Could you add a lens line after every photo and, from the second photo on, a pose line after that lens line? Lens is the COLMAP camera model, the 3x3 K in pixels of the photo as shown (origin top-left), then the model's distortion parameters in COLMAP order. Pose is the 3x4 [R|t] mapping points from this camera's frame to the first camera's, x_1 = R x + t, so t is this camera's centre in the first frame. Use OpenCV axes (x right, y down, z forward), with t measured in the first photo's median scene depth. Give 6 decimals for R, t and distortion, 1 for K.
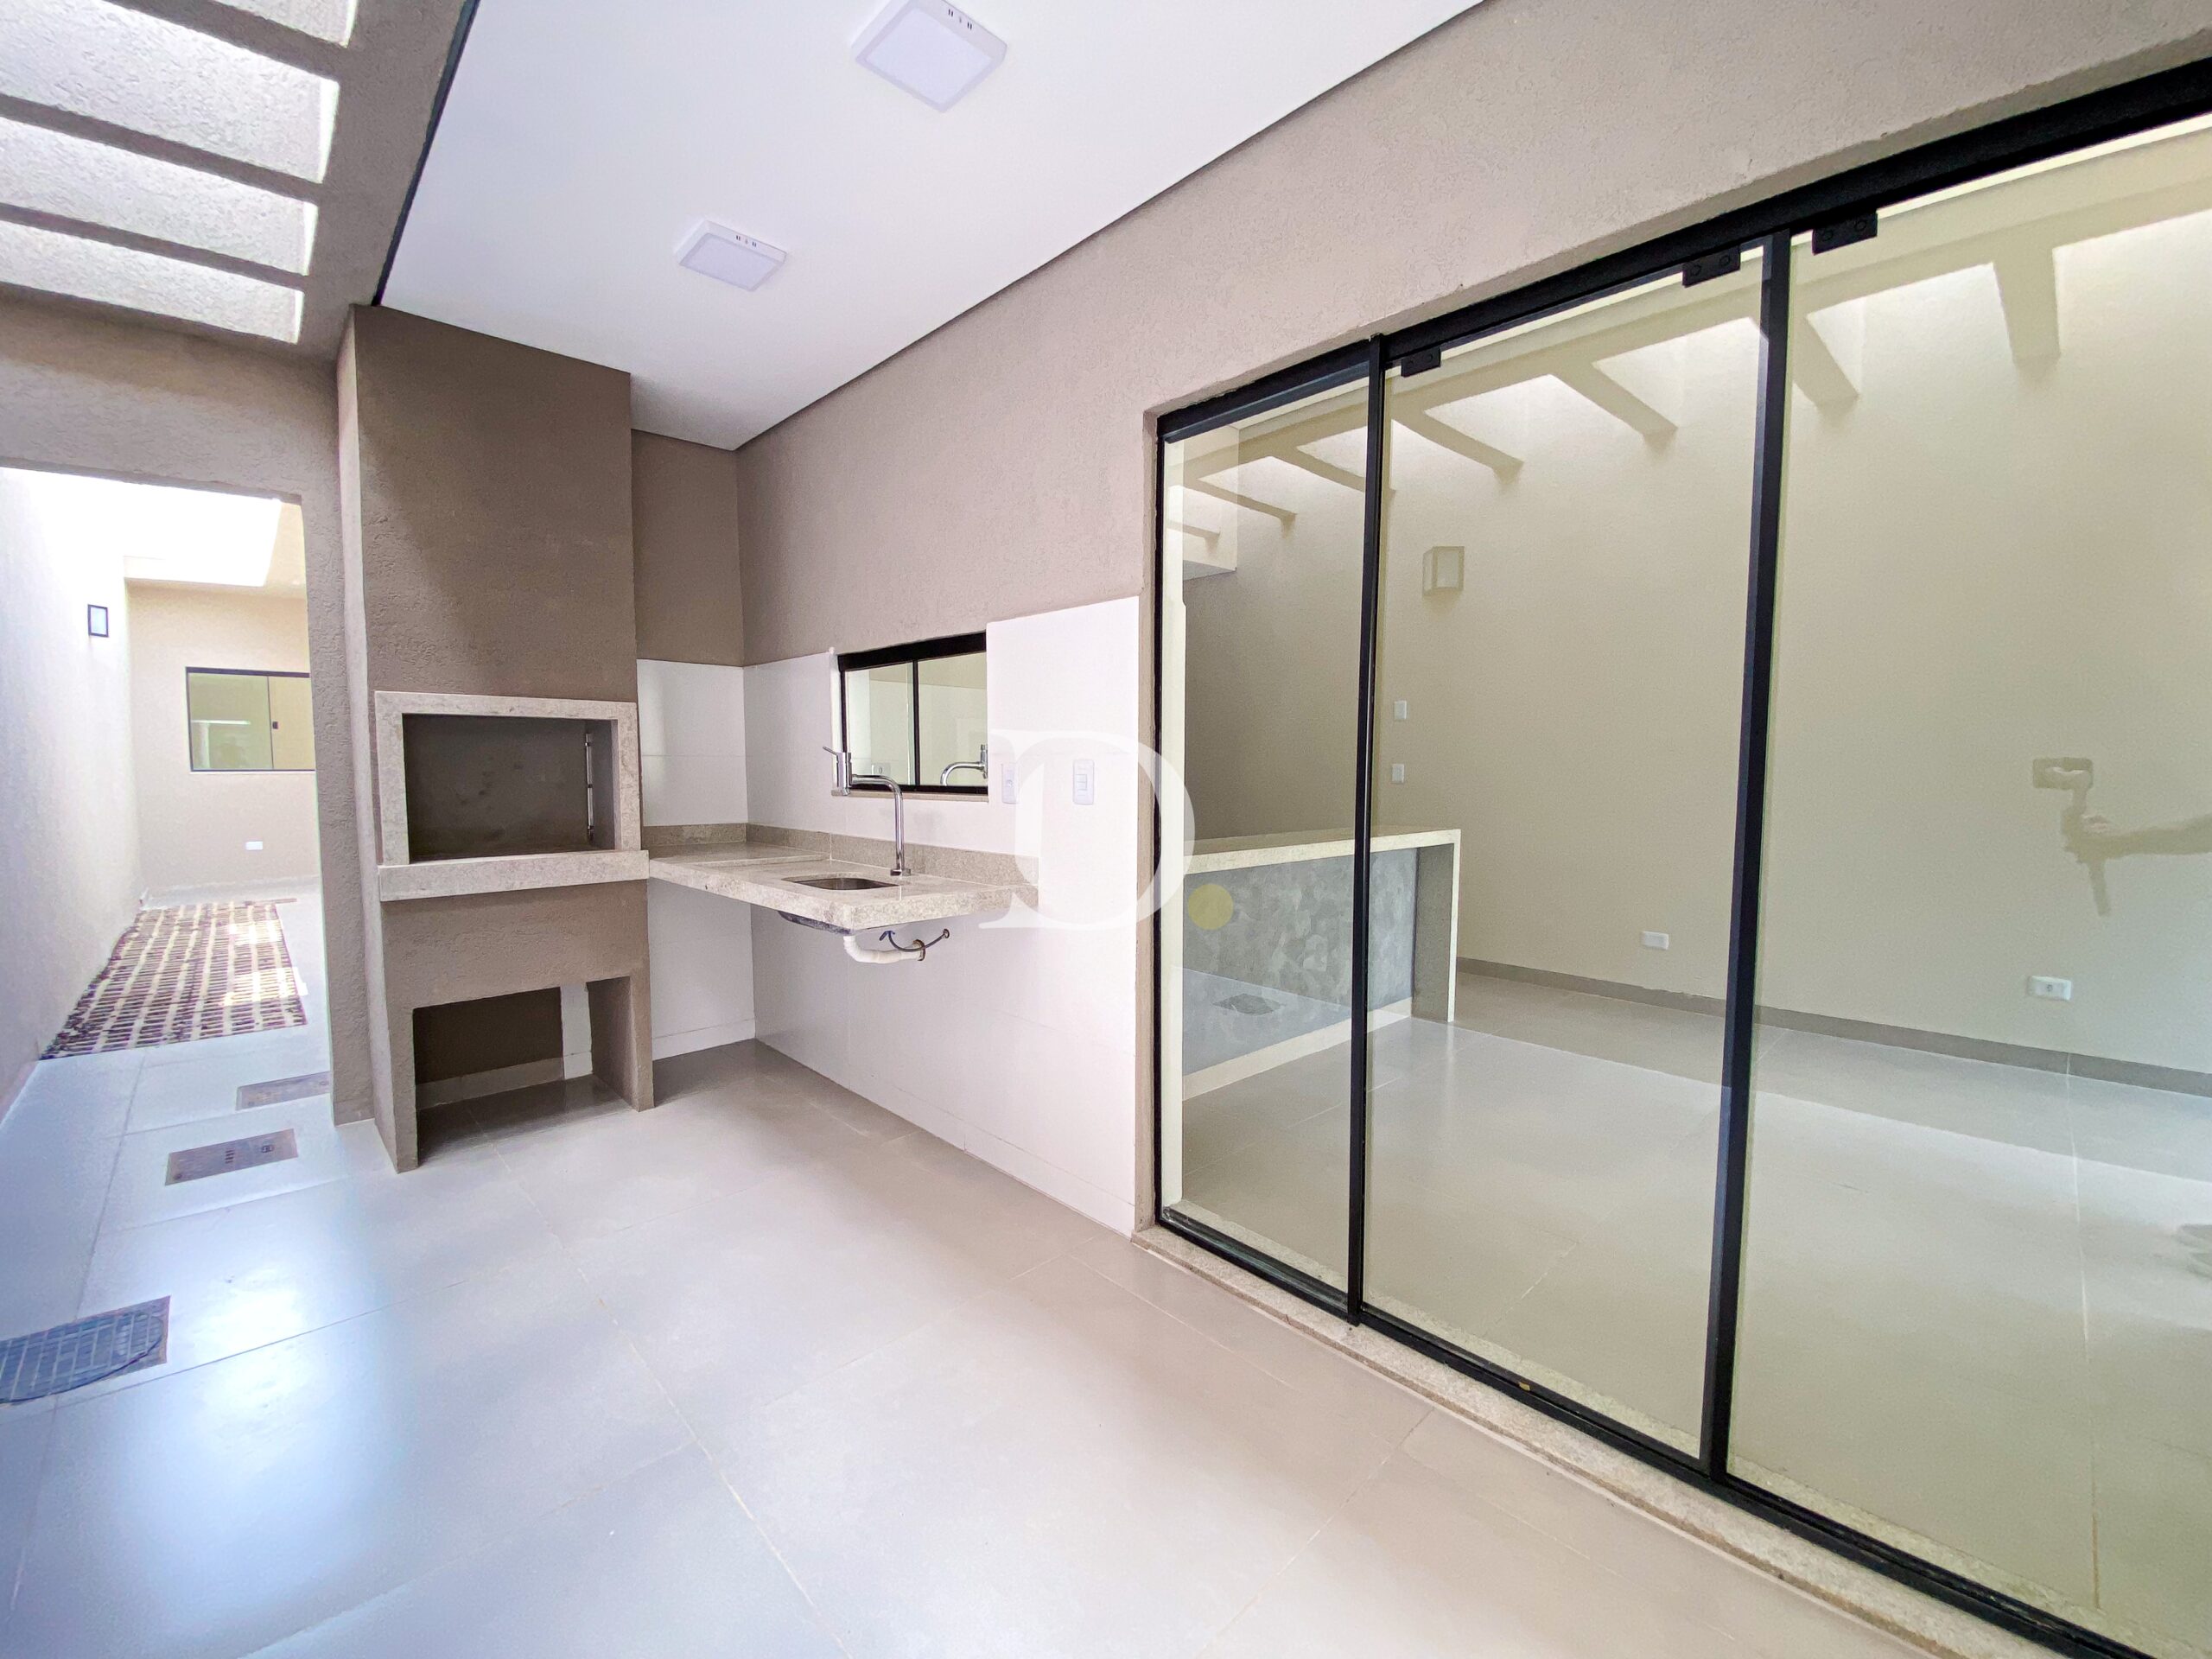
lens RADIAL K [[898.9, 0, 1106.3], [0, 898.9, 820.8], [0, 0, 1]] dist [0.013885, -0.017667]
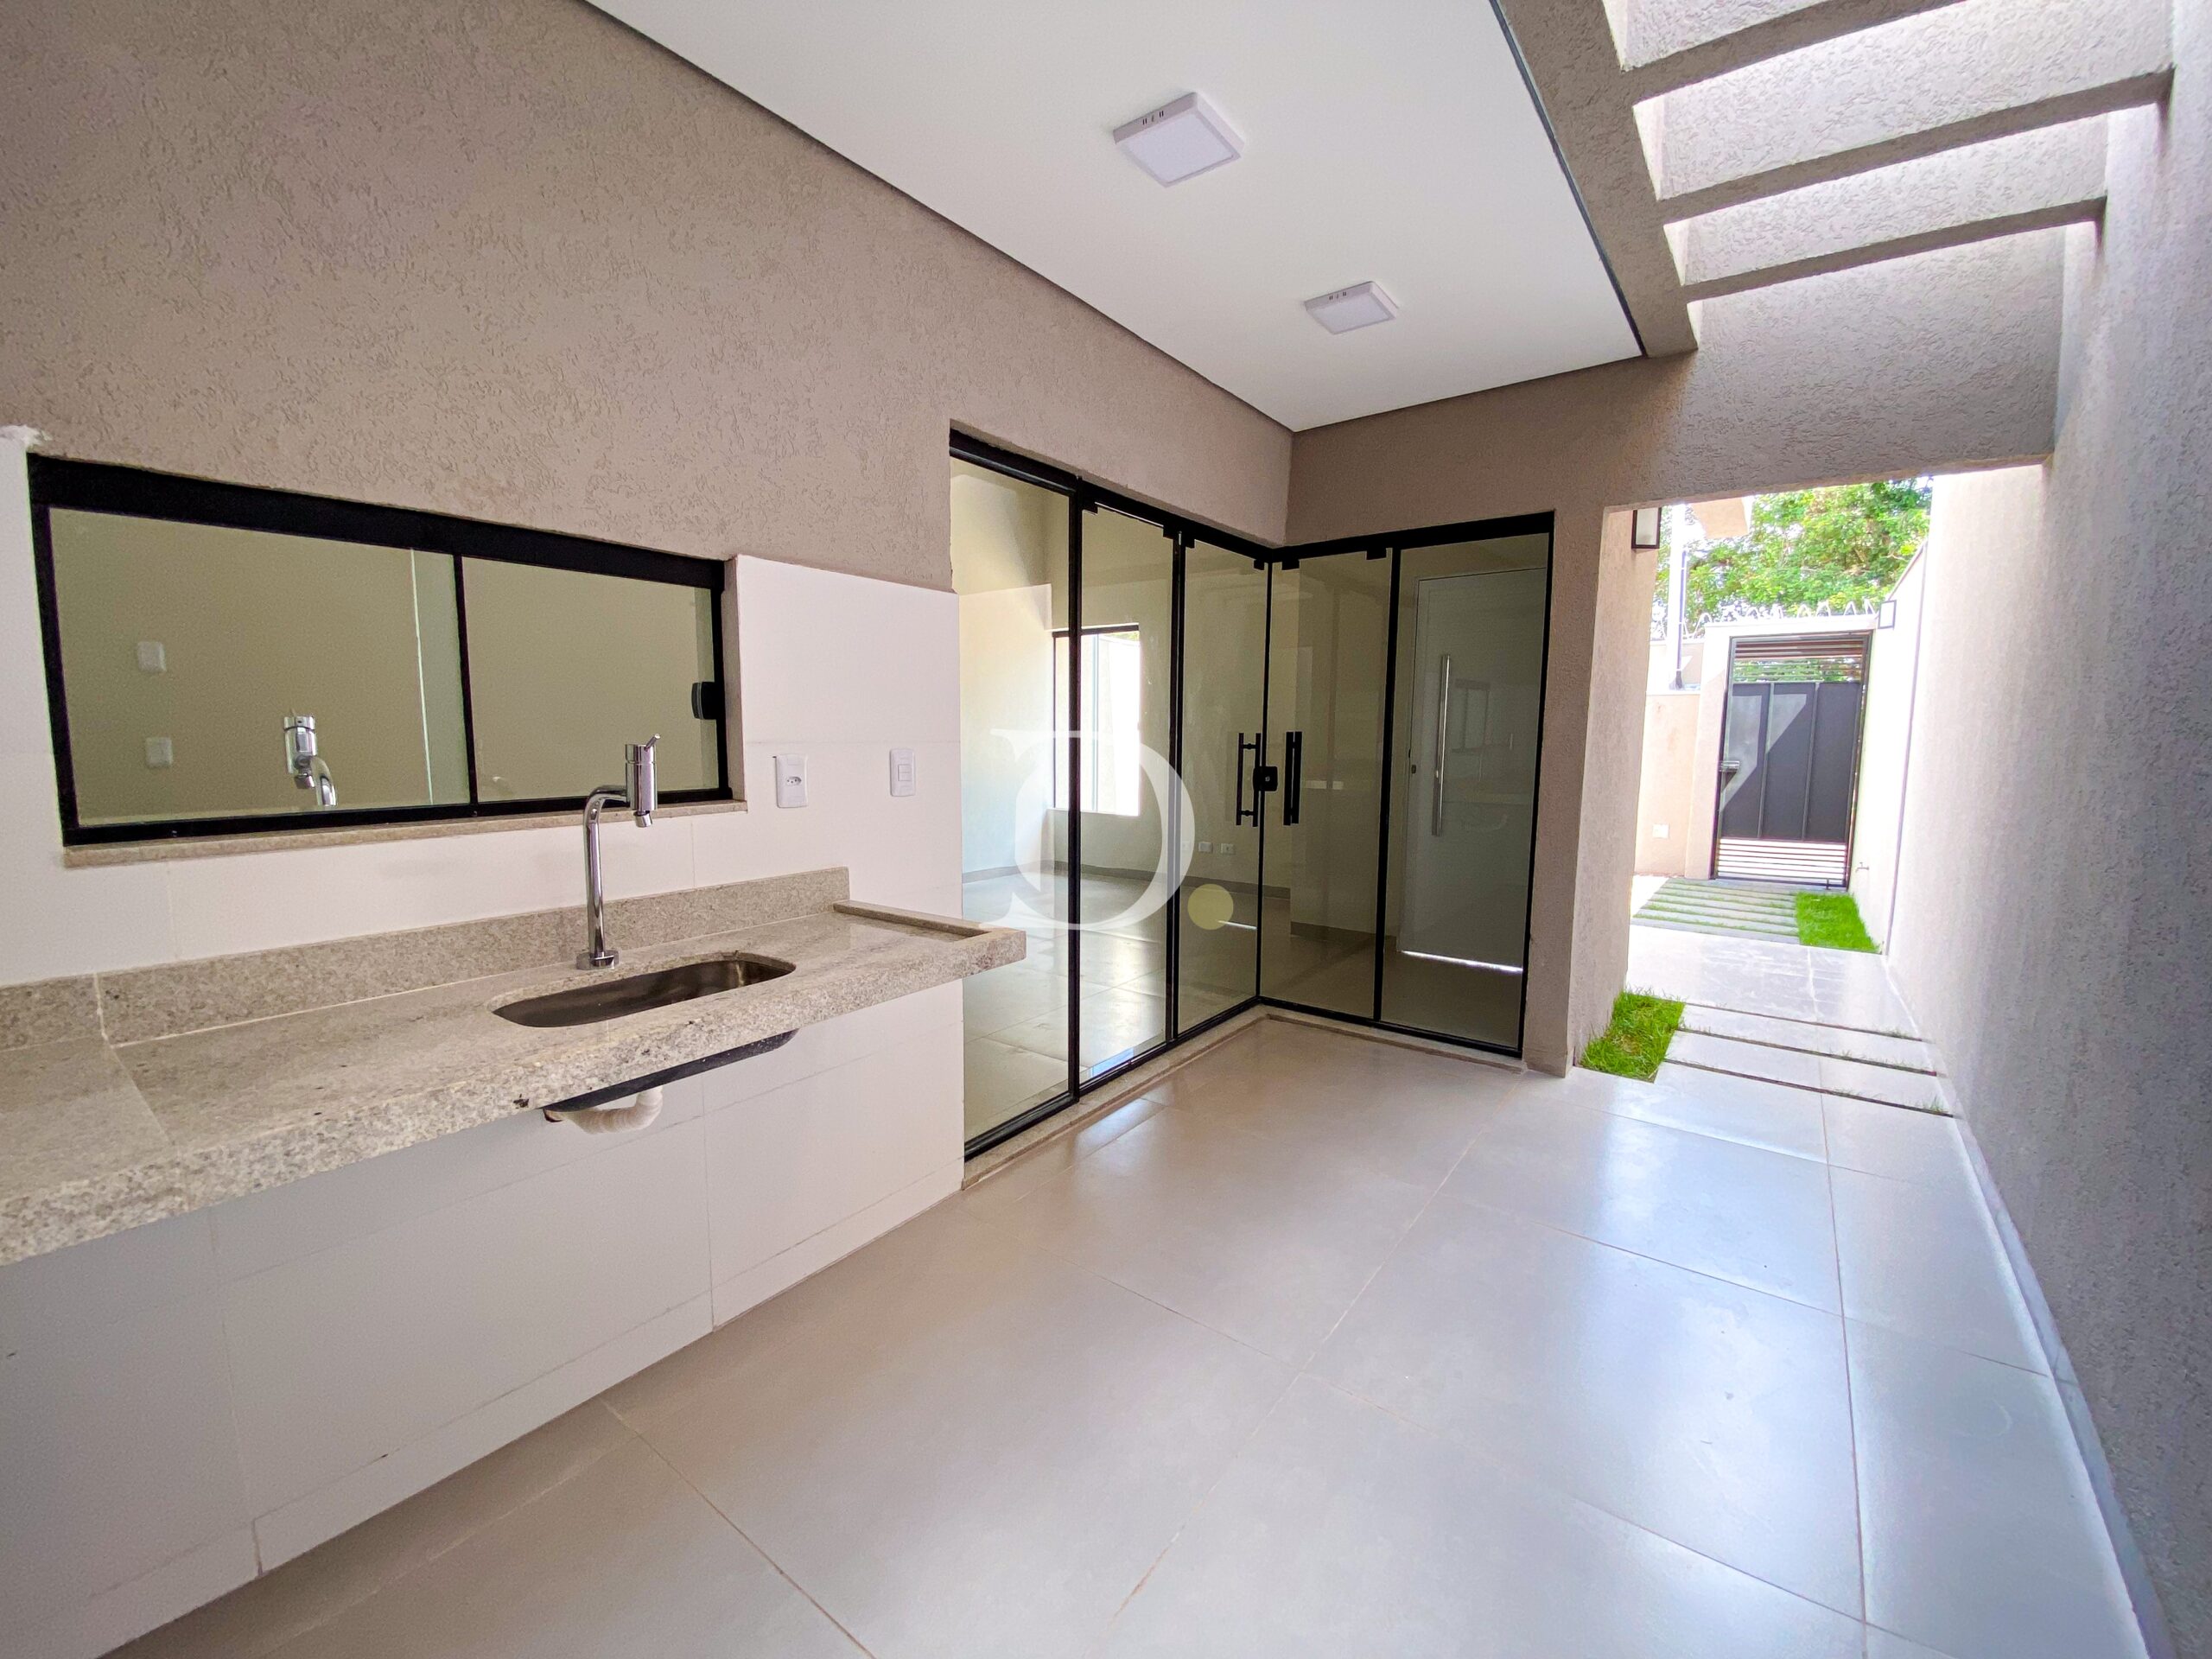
lens RADIAL K [[898.9, 0, 1106.3], [0, 898.9, 820.8], [0, 0, 1]] dist [0.013885, -0.017667]
pose [[-0.169665, -0.102631, 0.980143, -0.693913], [0.055196, 0.992012, 0.113429, -0.060697], [-0.983955, 0.073345, -0.162645, 0.660697]]
